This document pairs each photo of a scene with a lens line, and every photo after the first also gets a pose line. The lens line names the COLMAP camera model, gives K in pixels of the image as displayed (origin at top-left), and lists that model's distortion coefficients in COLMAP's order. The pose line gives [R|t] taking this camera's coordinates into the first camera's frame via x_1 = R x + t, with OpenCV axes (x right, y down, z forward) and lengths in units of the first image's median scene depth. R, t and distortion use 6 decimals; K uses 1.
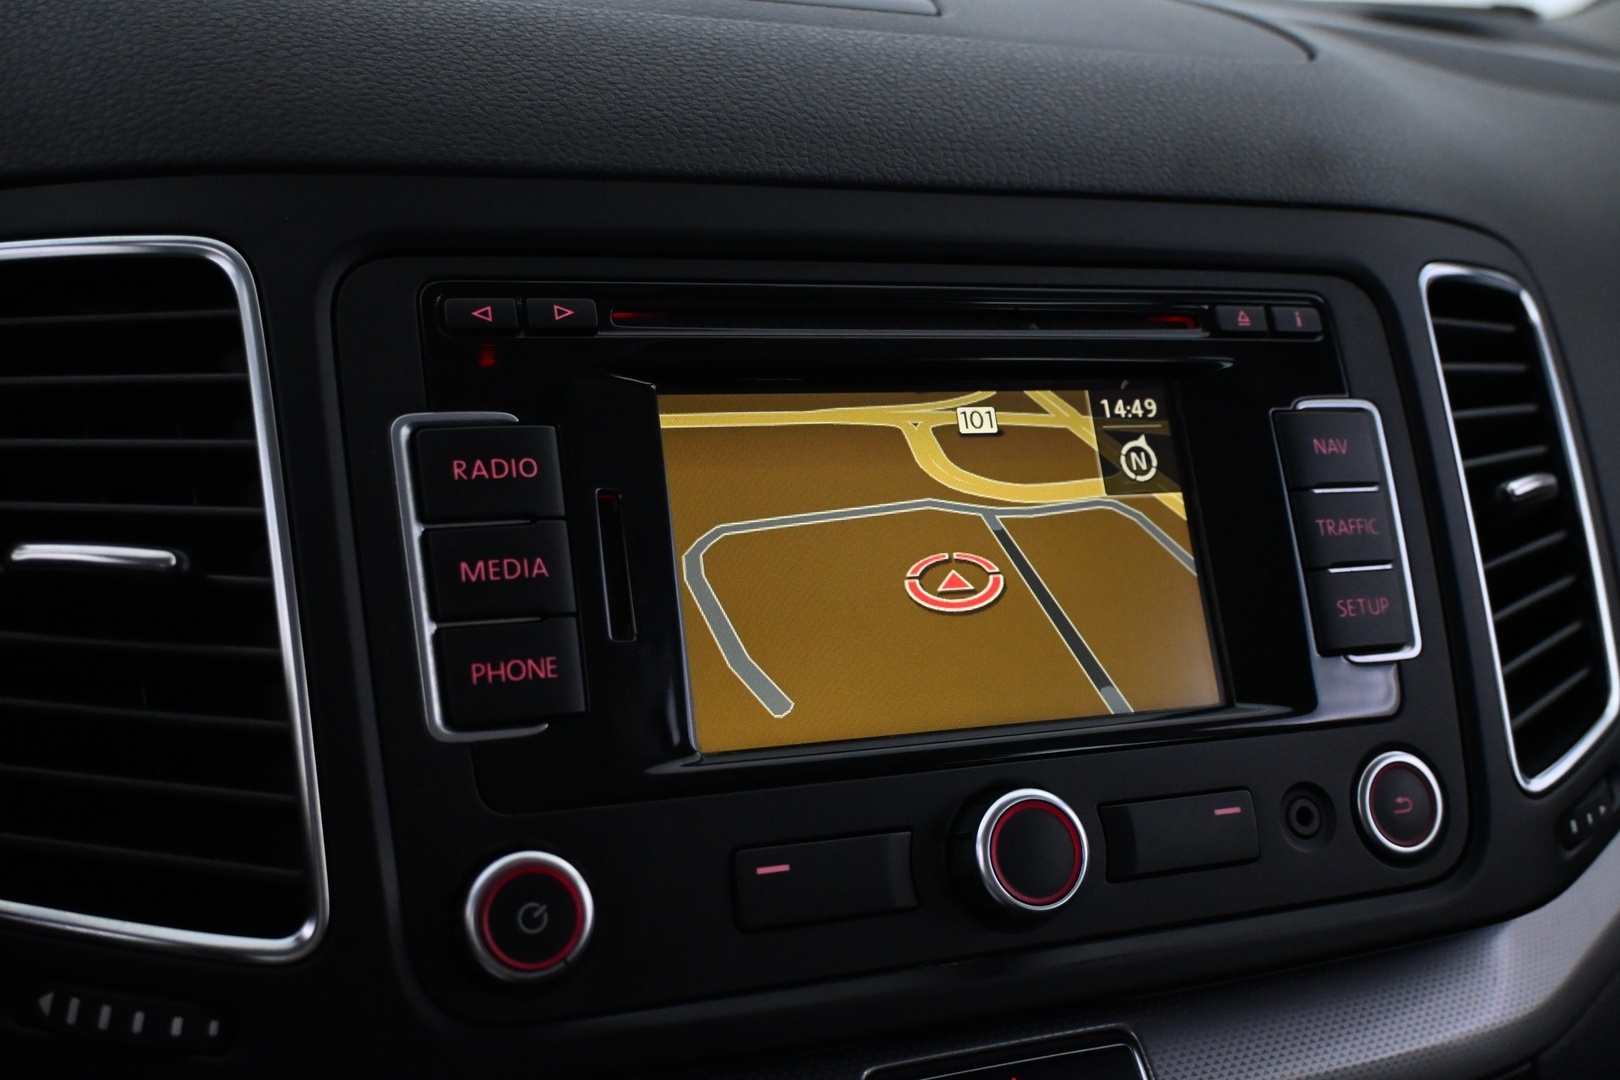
lens RADIAL K [[1716.6, 0, 810.0], [0, 1716.6, 540.0], [0, 0, 1]] dist [0.014307, 0.005300]
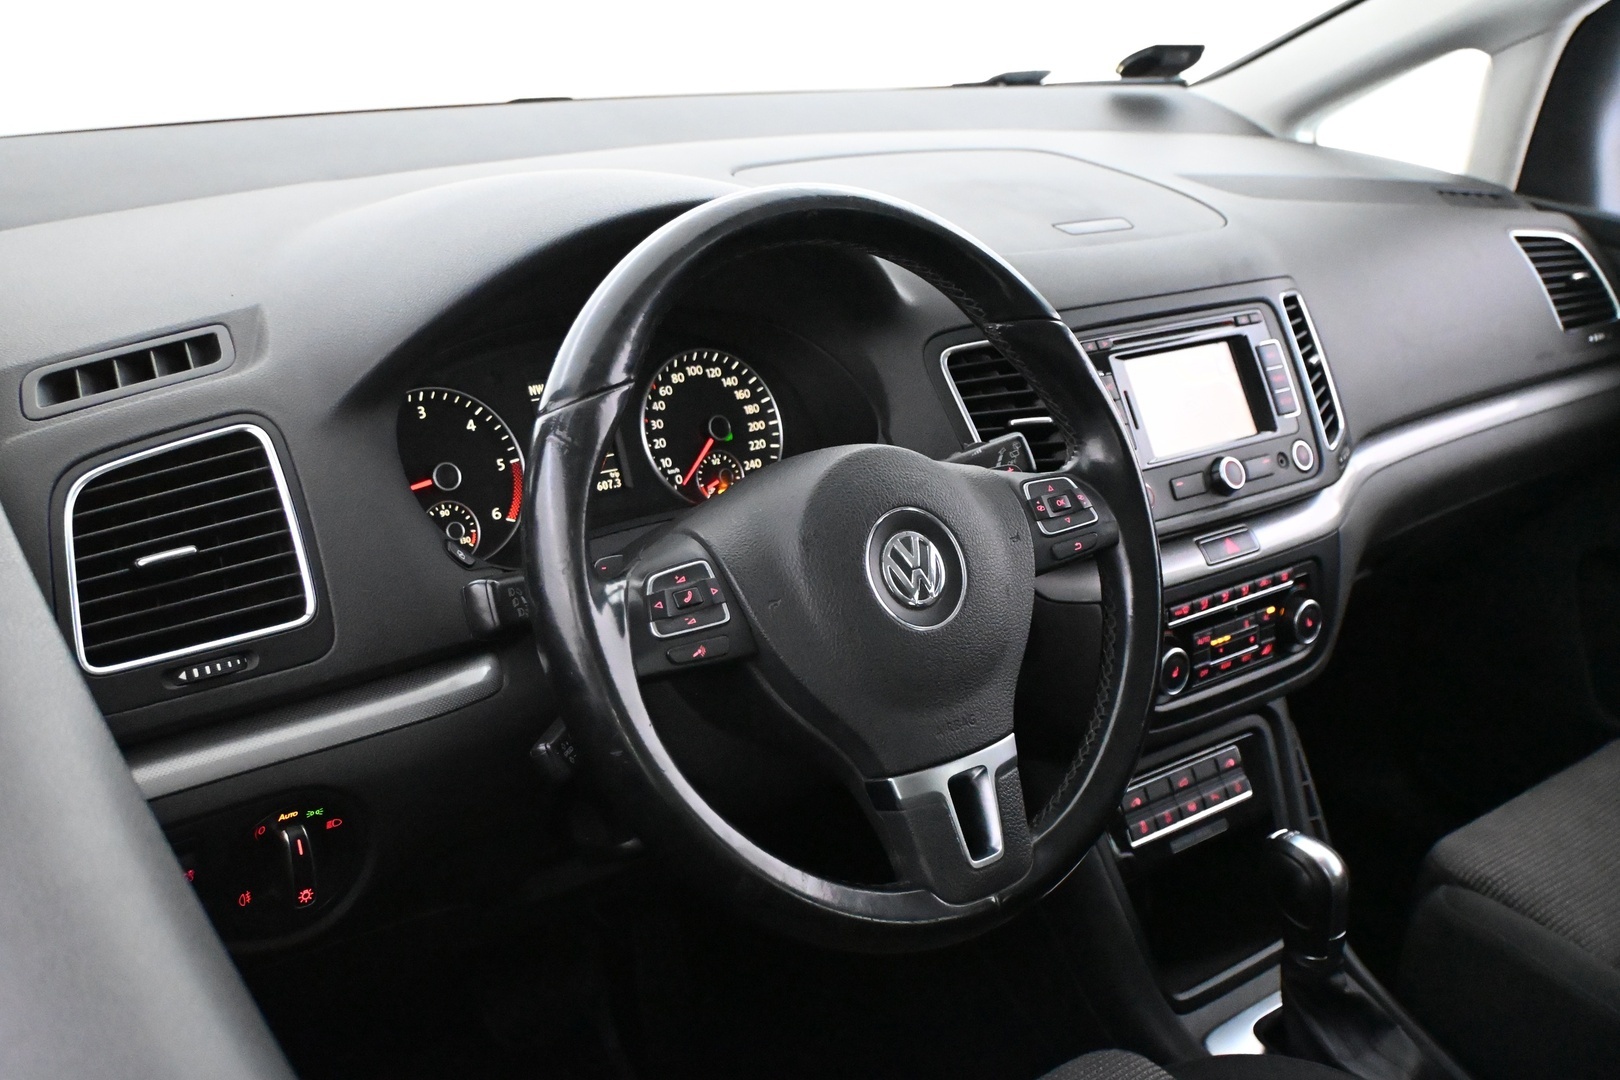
lens RADIAL K [[1678.1, 0, 810.0], [0, 1678.1, 540.0], [0, 0, 1]] dist [-0.006230, 0.011831]
pose [[0.959641, -0.135374, 0.246501, -1.527177], [0.116793, 0.989199, 0.088571, -0.098821], [-0.255829, -0.056207, 0.965087, -2.105171]]
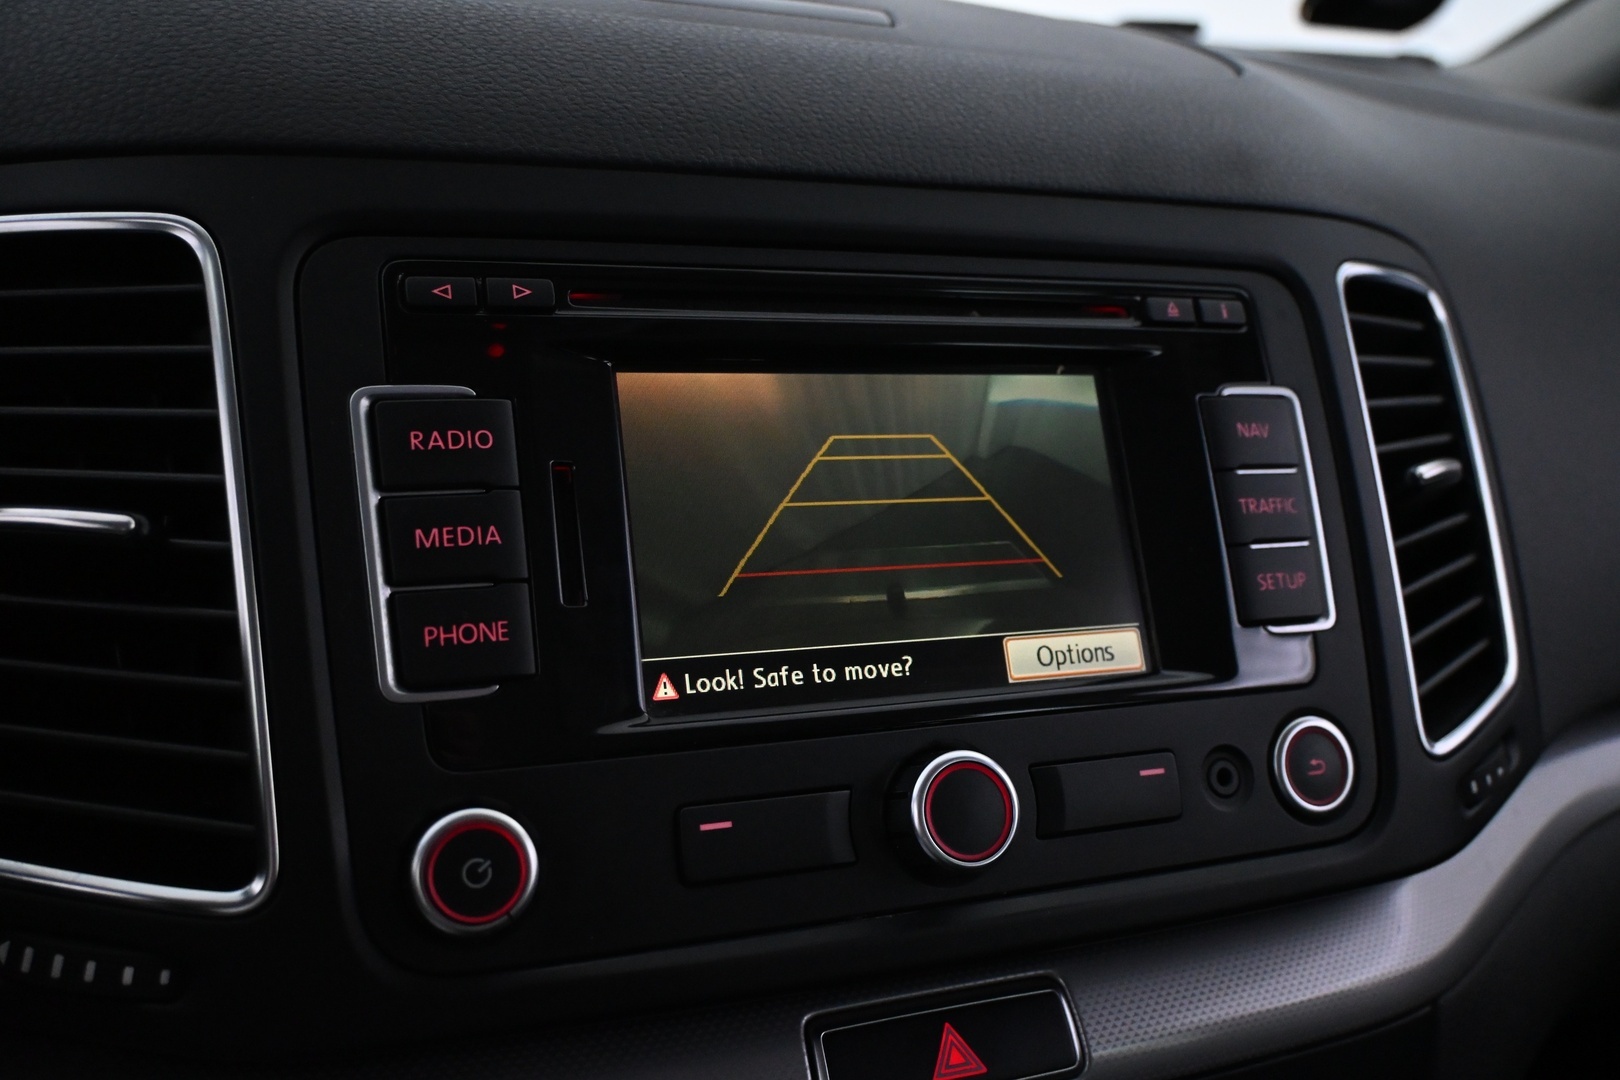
lens RADIAL K [[1466.2, 0, 810.0], [0, 1466.2, 540.0], [0, 0, 1]] dist [-0.003453, 0.005496]
pose [[0.999960, 0.008593, 0.002377, 0.028730], [-0.008617, 0.999910, 0.010253, 0.007280], [-0.002288, -0.010273, 0.999945, 0.098486]]
